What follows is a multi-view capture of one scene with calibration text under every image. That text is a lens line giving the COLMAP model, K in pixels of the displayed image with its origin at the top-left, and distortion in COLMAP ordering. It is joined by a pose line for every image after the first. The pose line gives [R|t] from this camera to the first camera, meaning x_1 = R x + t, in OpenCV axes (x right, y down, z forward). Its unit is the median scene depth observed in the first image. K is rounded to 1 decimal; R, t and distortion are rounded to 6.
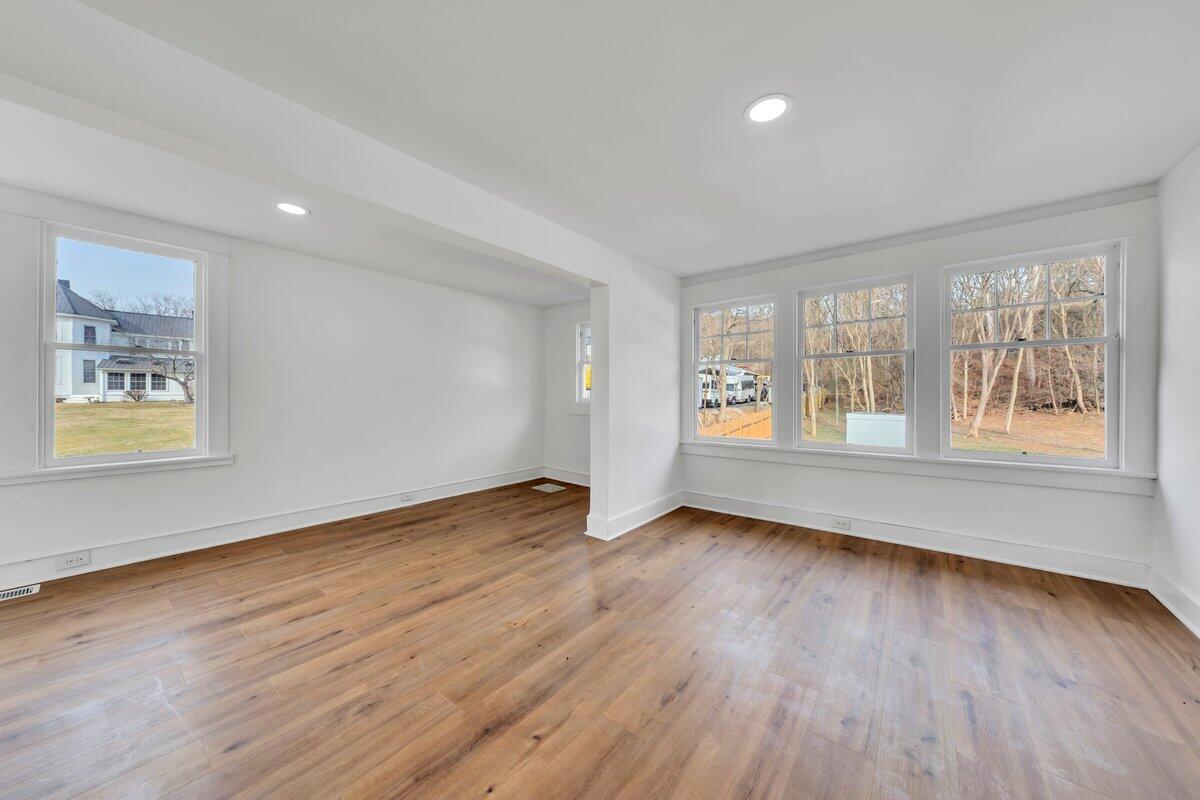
lens RADIAL K [[409.5, 0, 597.9], [0, 409.5, 397.8], [0, 0, 1]] dist [-0.000732, -0.000016]
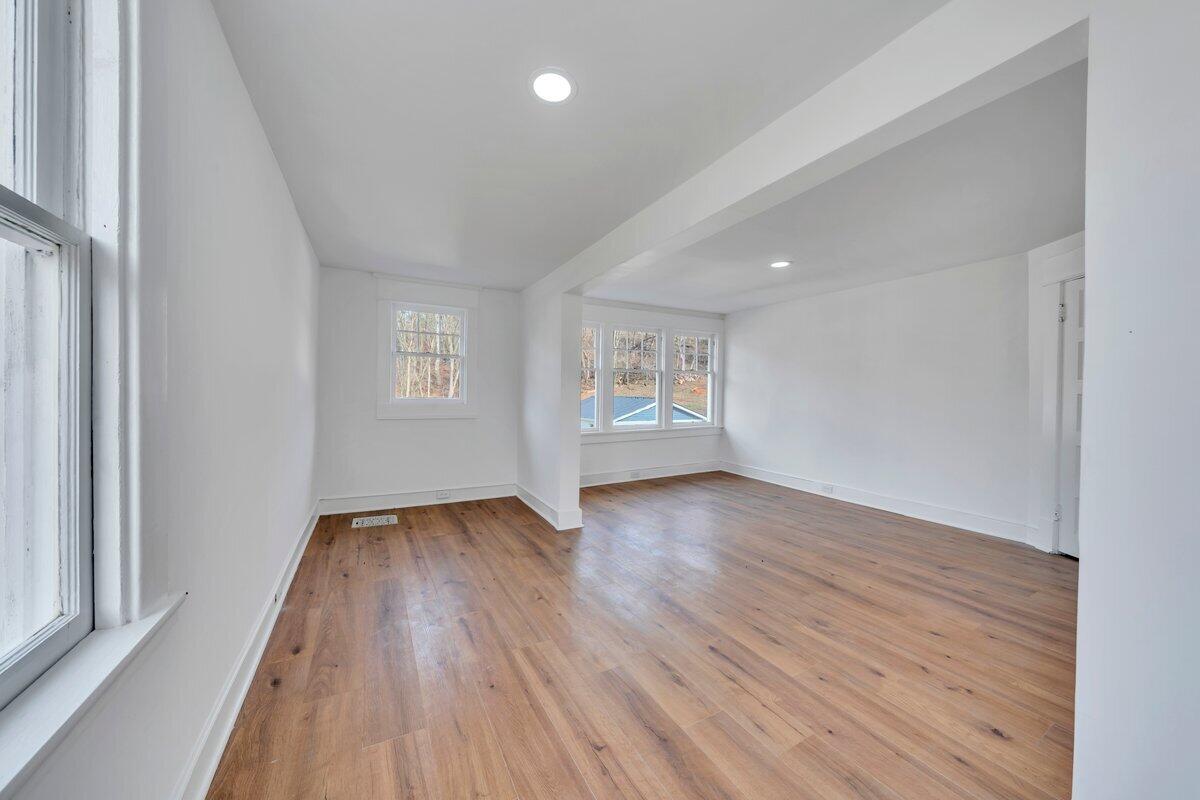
lens RADIAL K [[409.5, 0, 595.9], [0, 409.5, 396.8], [0, 0, 1]] dist [-0.000732, -0.000016]
pose [[0.375758, -0.004991, 0.926704, -1.359744], [-0.000991, 0.999983, 0.005788, -0.012102], [-0.926717, -0.003093, 0.375746, 0.757571]]
